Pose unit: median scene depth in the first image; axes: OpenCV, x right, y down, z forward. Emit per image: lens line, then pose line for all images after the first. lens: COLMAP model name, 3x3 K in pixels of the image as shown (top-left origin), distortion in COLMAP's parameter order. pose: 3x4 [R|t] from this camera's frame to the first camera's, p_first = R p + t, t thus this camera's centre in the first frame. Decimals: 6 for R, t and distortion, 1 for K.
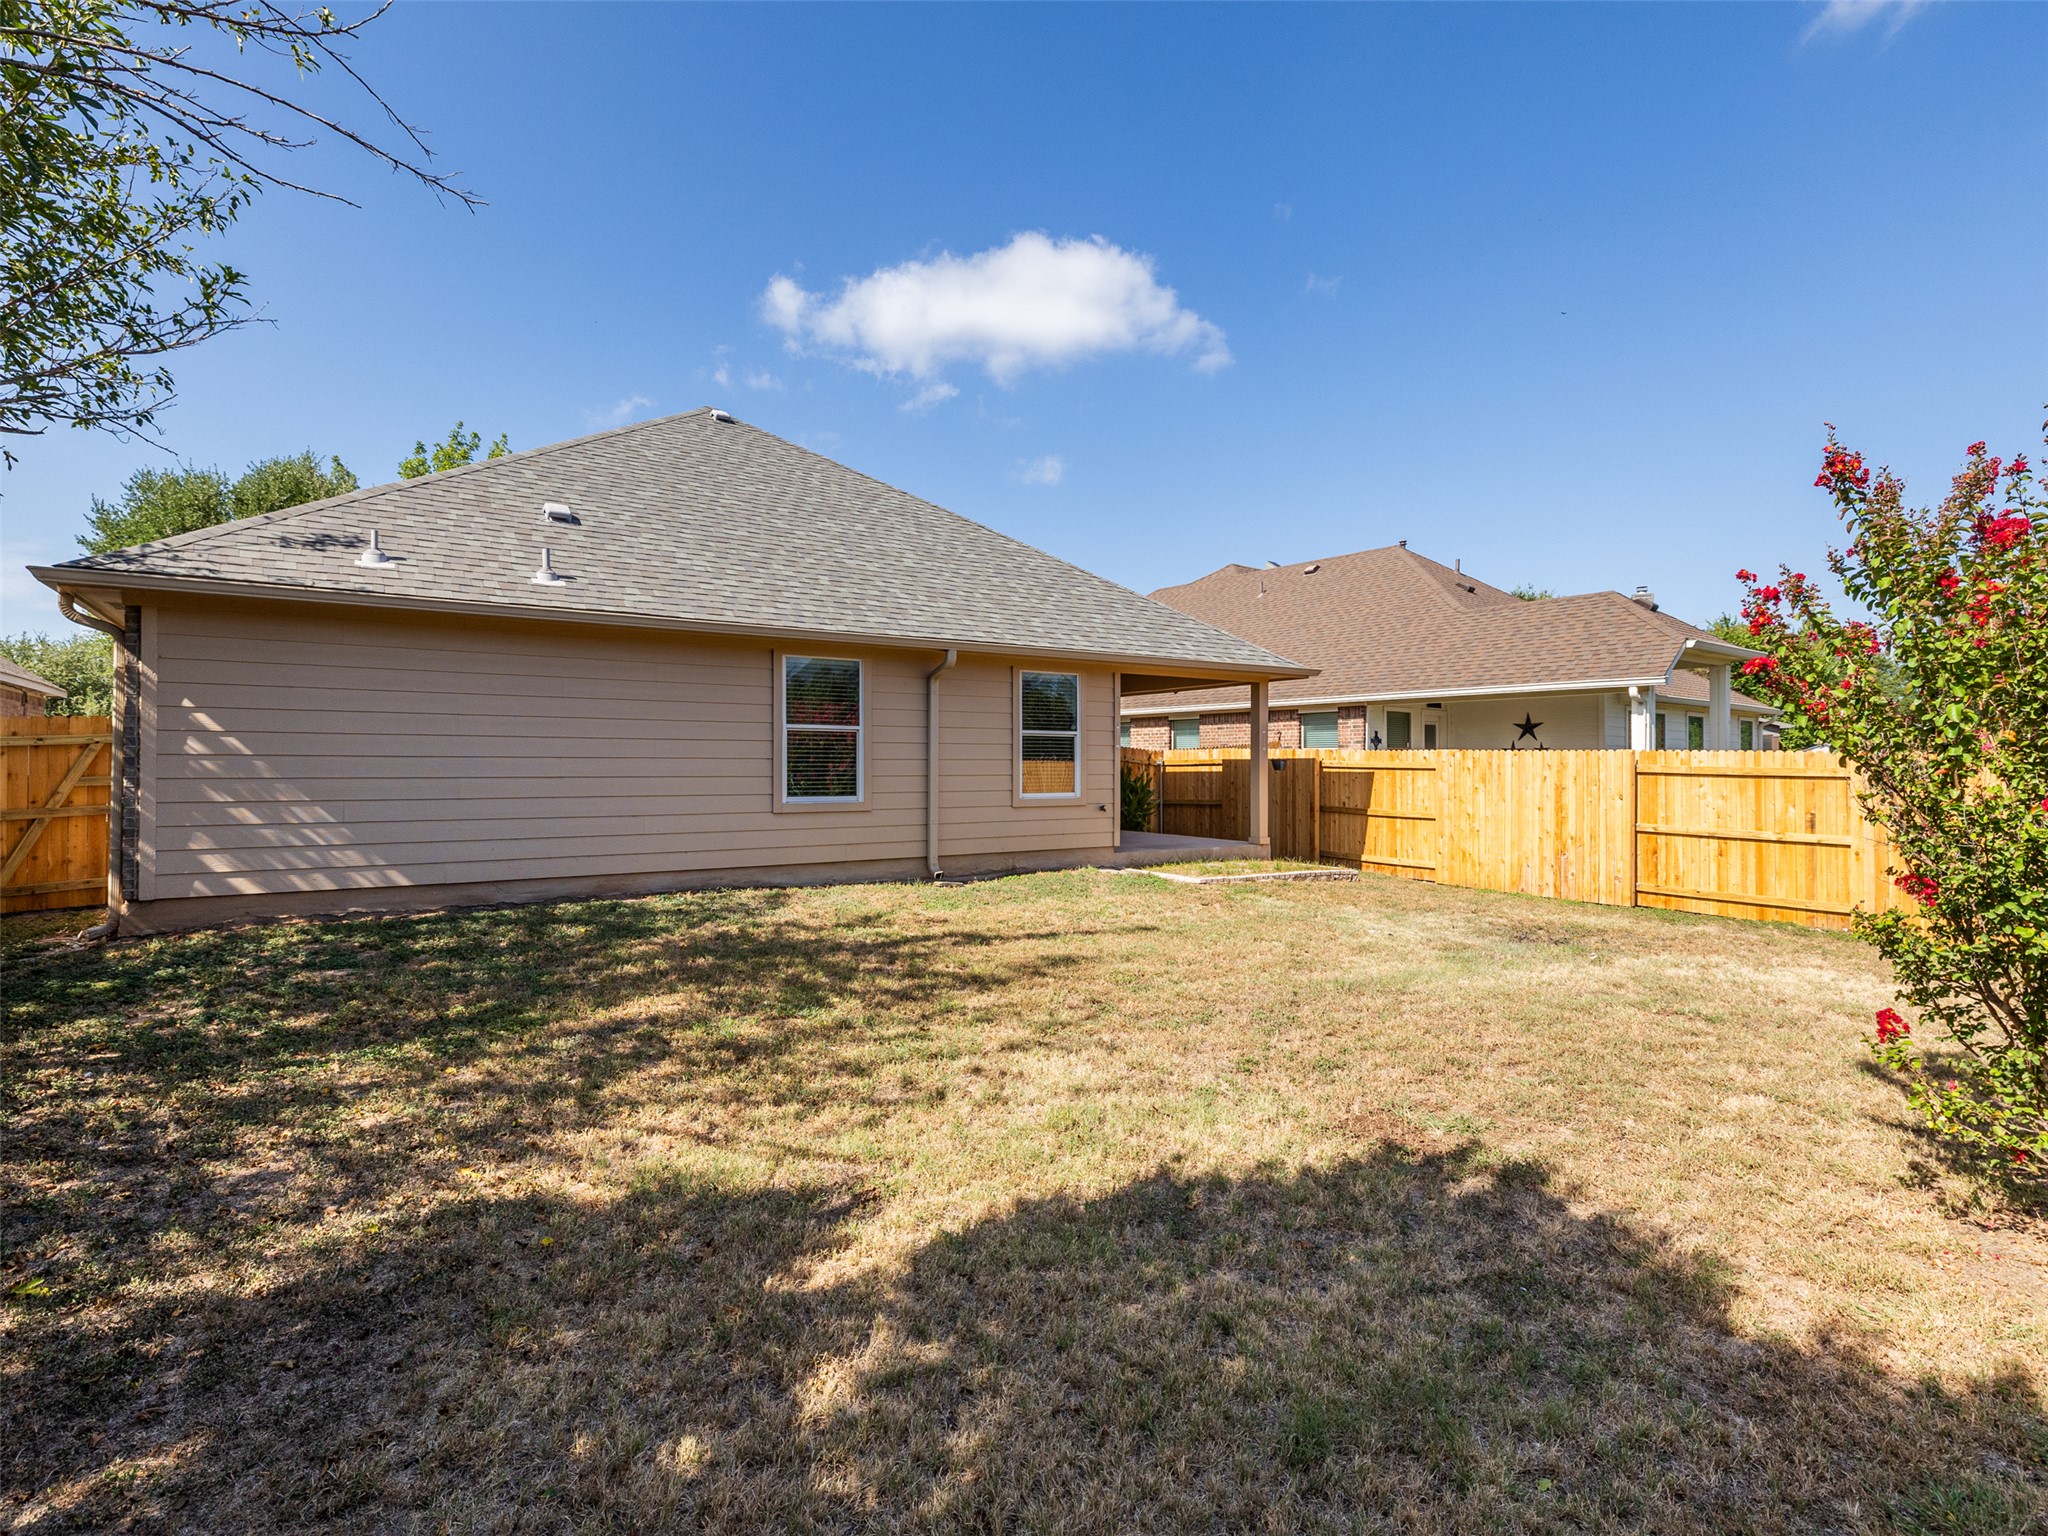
lens RADIAL K [[984.1, 0, 1060.9], [0, 984.1, 765.5], [0, 0, 1]] dist [0.000554, -0.001274]
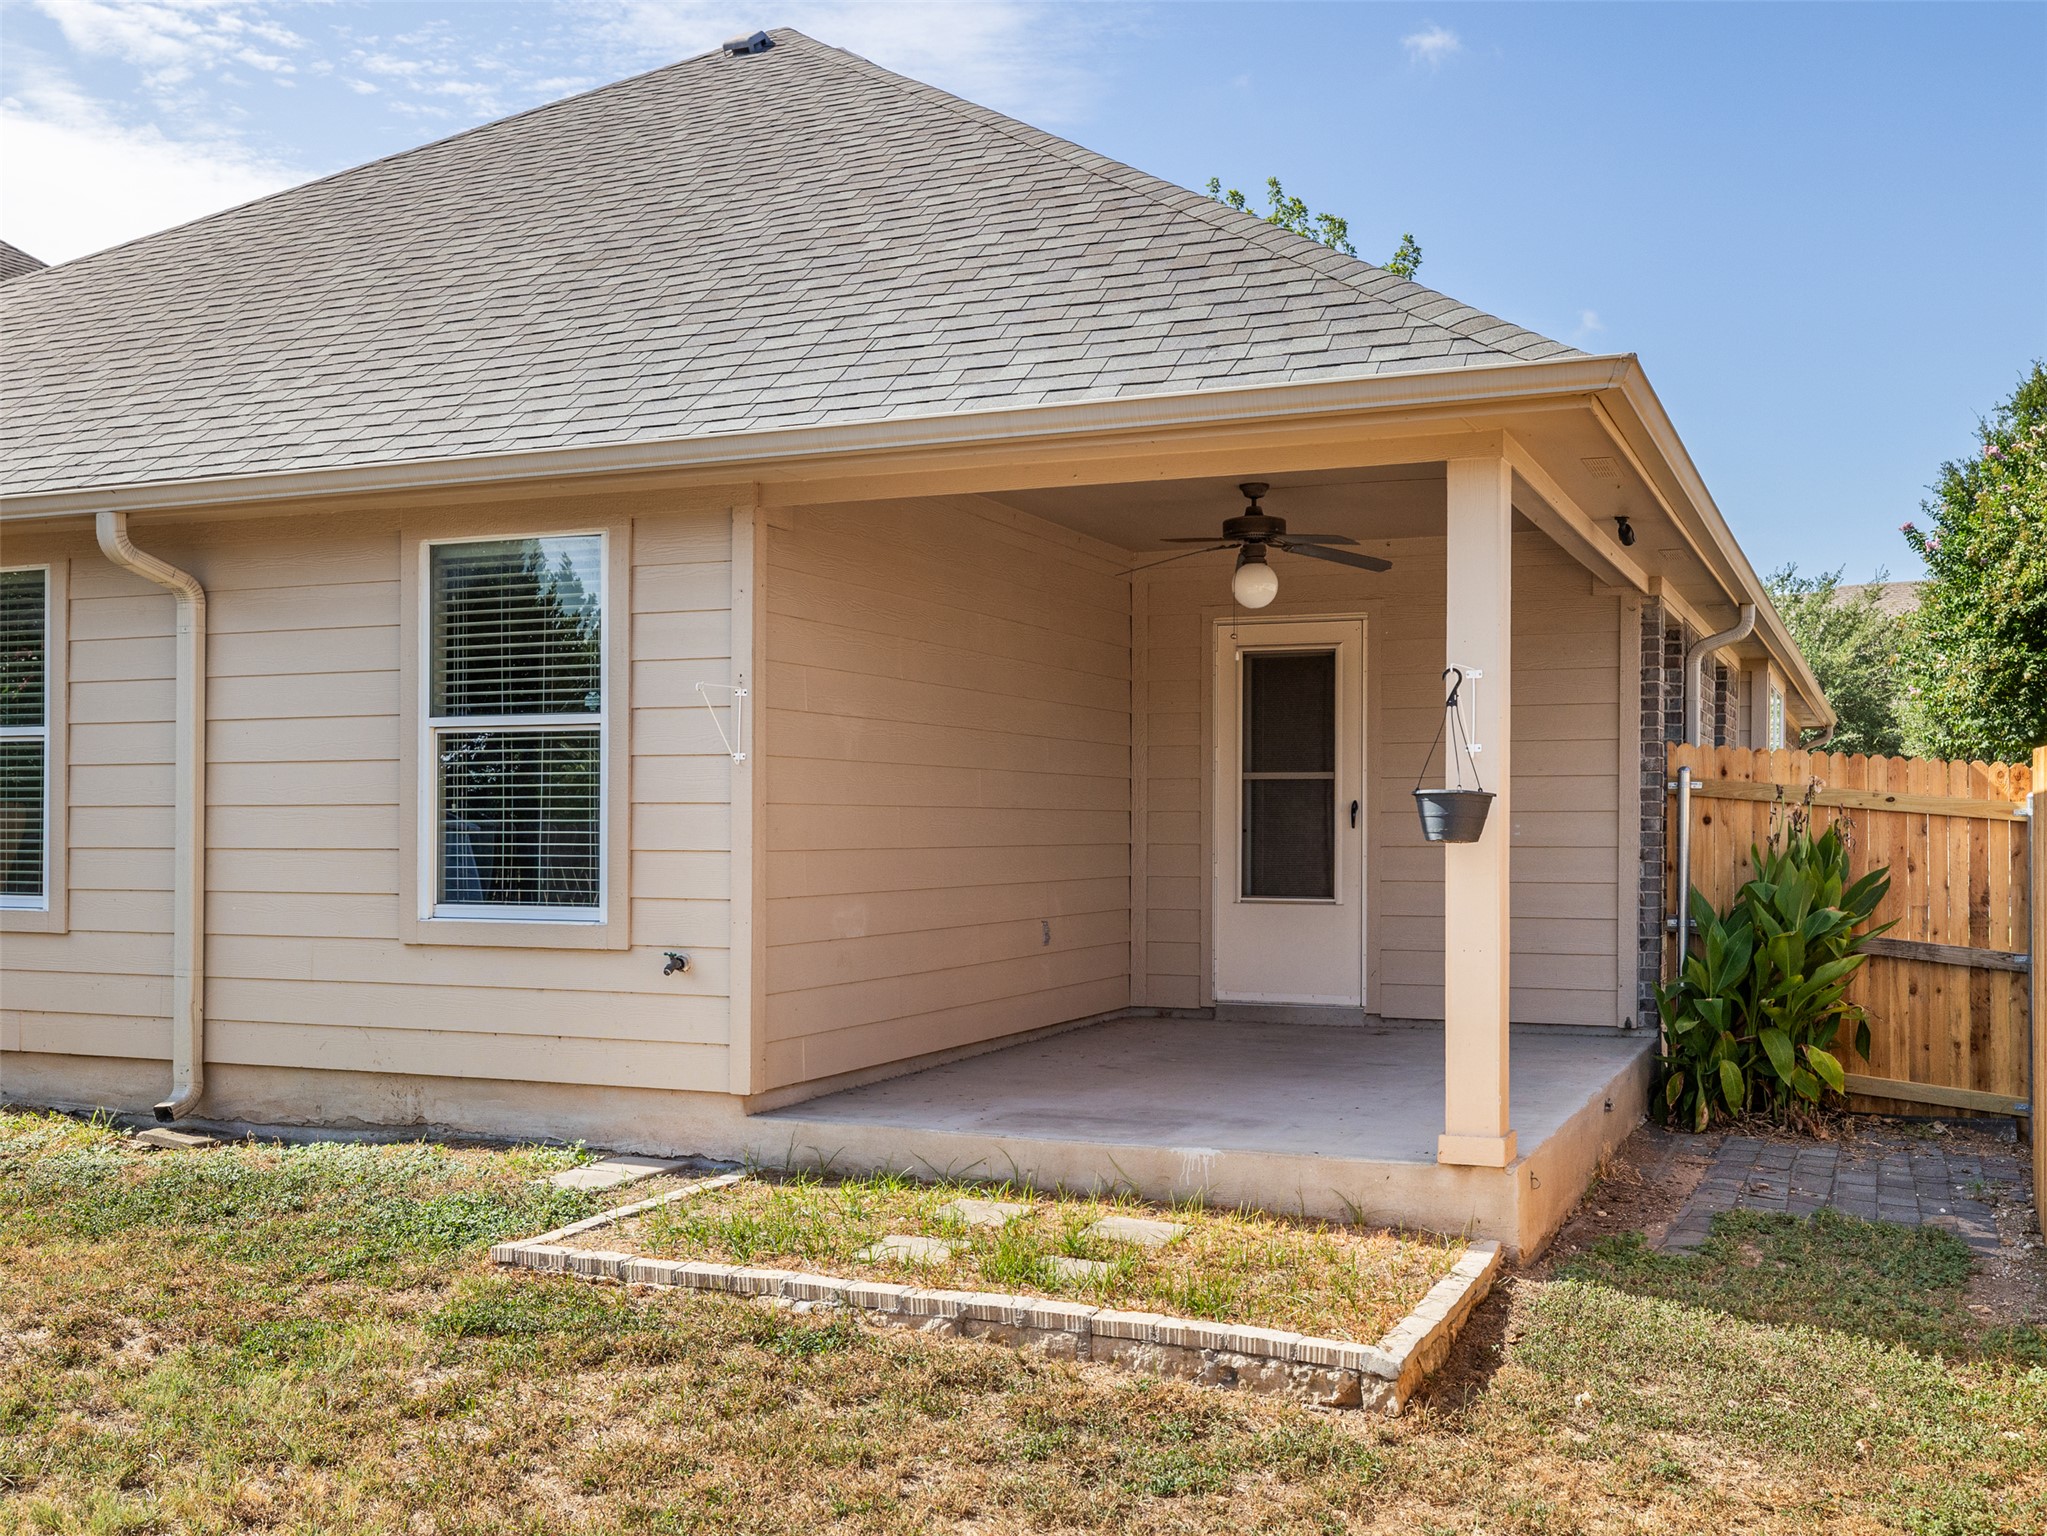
lens RADIAL K [[2059.5, 0, 1097.2], [0, 2059.5, 817.7], [0, 0, 1]] dist [-0.005271, 0.000000]
pose [[0.542024, -0.003061, -0.840358, 0.653372], [0.000102, 0.999994, -0.003576, 0.001222], [0.840363, 0.001853, 0.542020, 0.778465]]
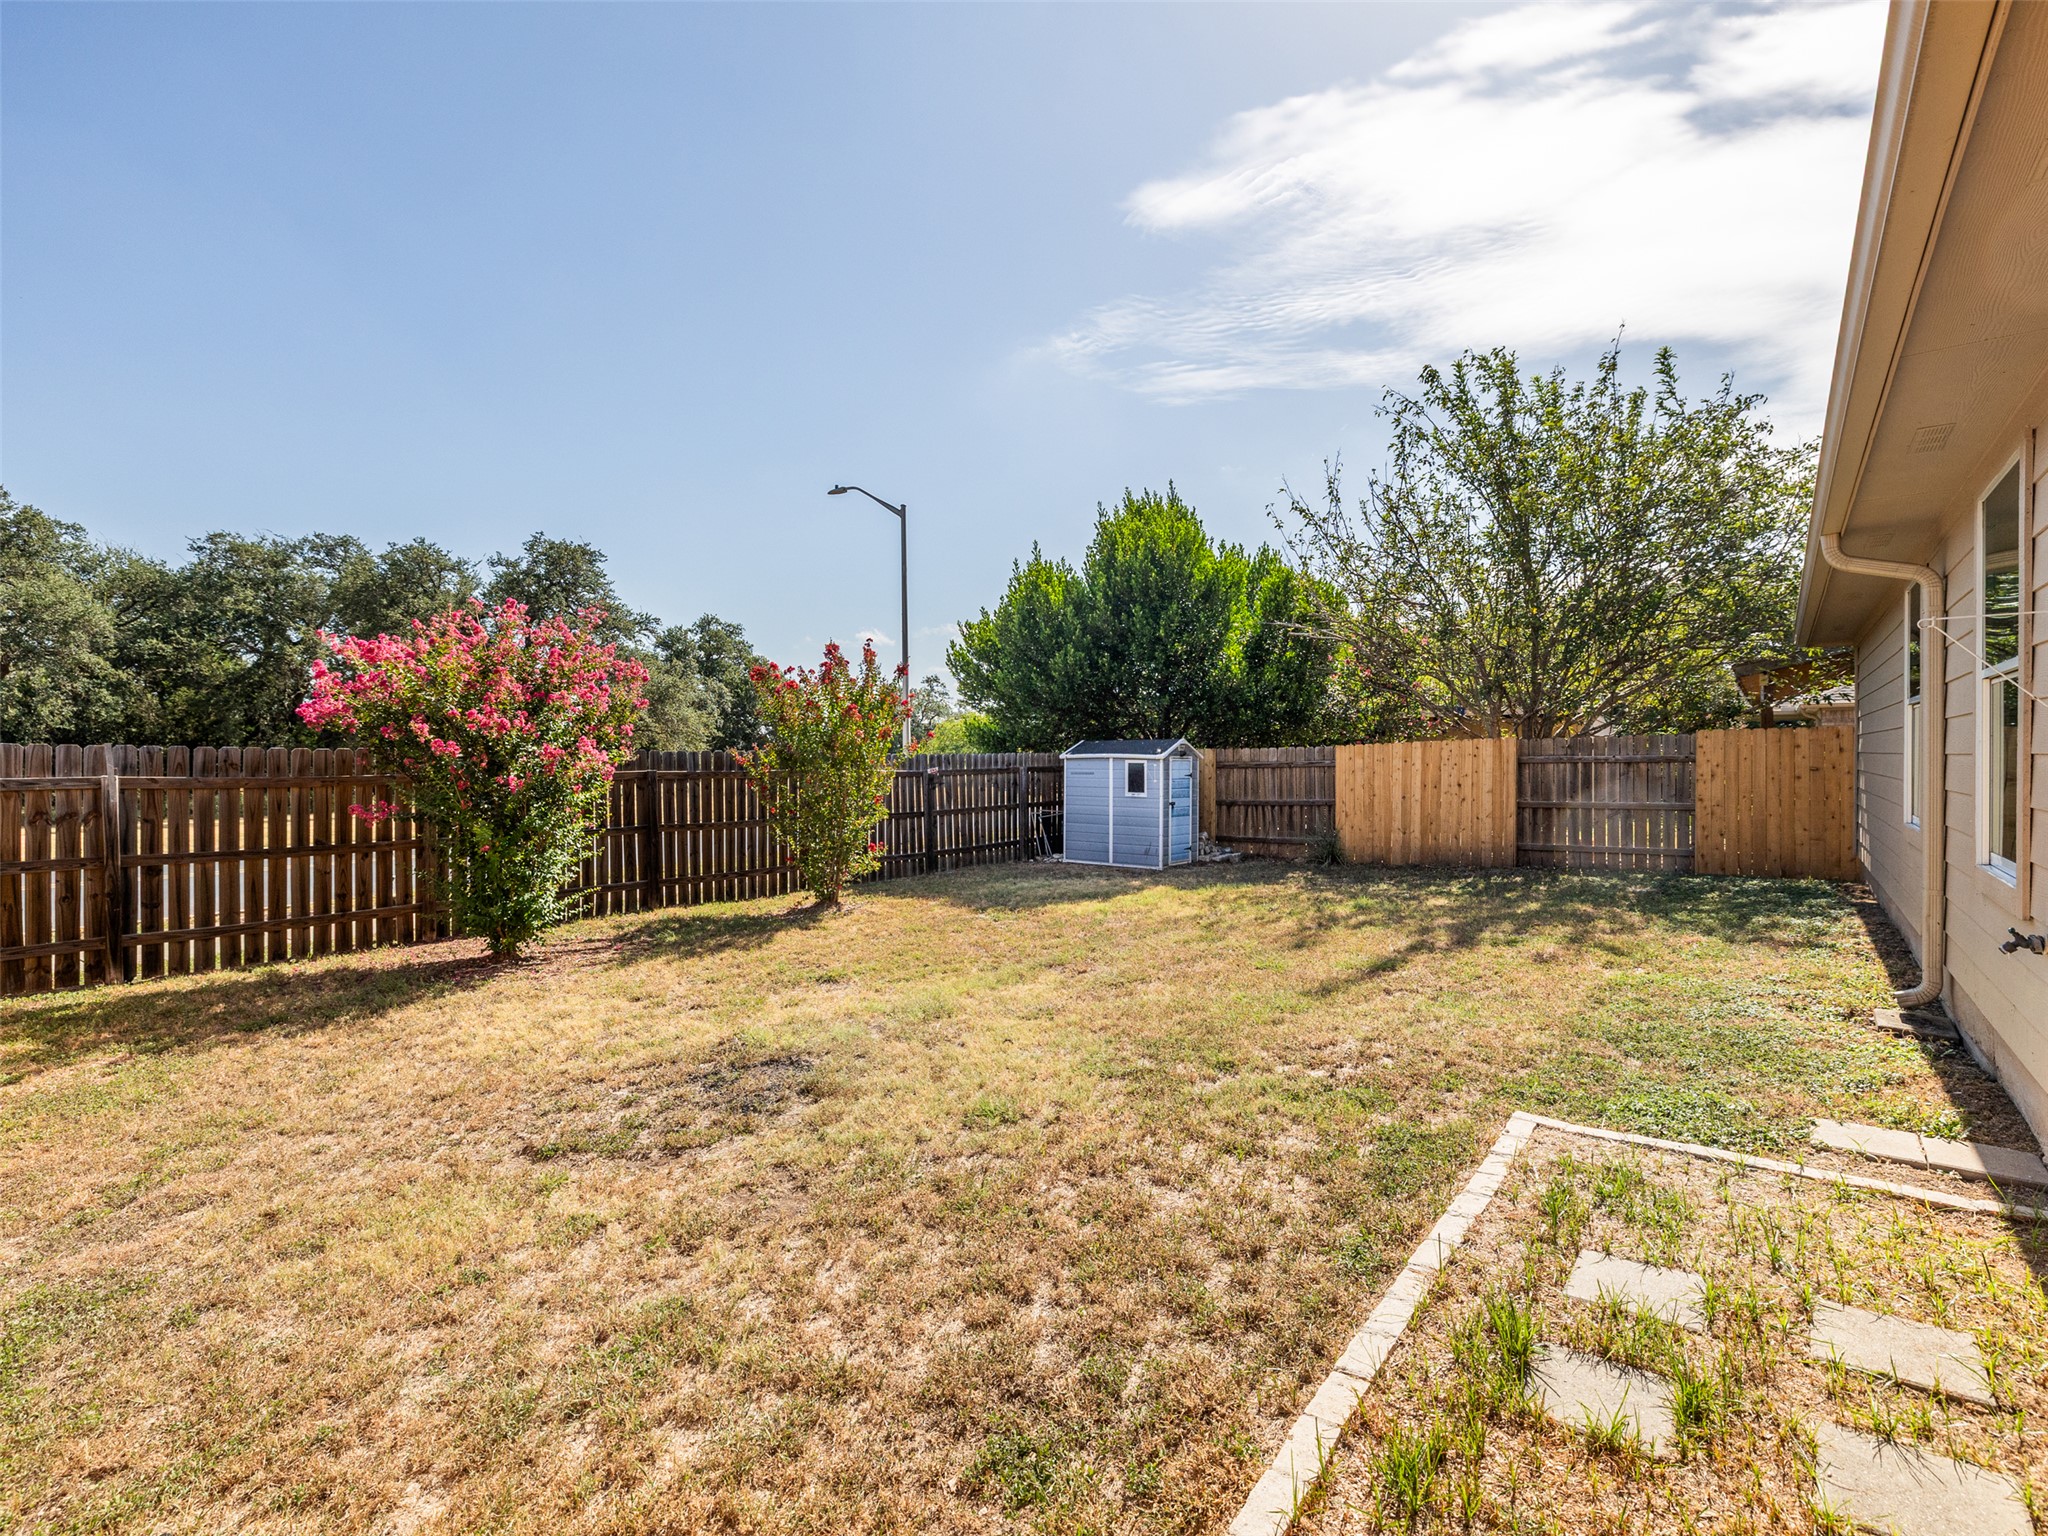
lens RADIAL K [[984.1, 0, 983.7], [0, 984.1, 762.1], [0, 0, 1]] dist [0.000554, -0.001274]
pose [[-0.962331, 0.005263, -0.271831, 0.375405], [0.003574, 0.999971, 0.006709, -0.006424], [0.271859, 0.005484, -0.962322, 1.196535]]
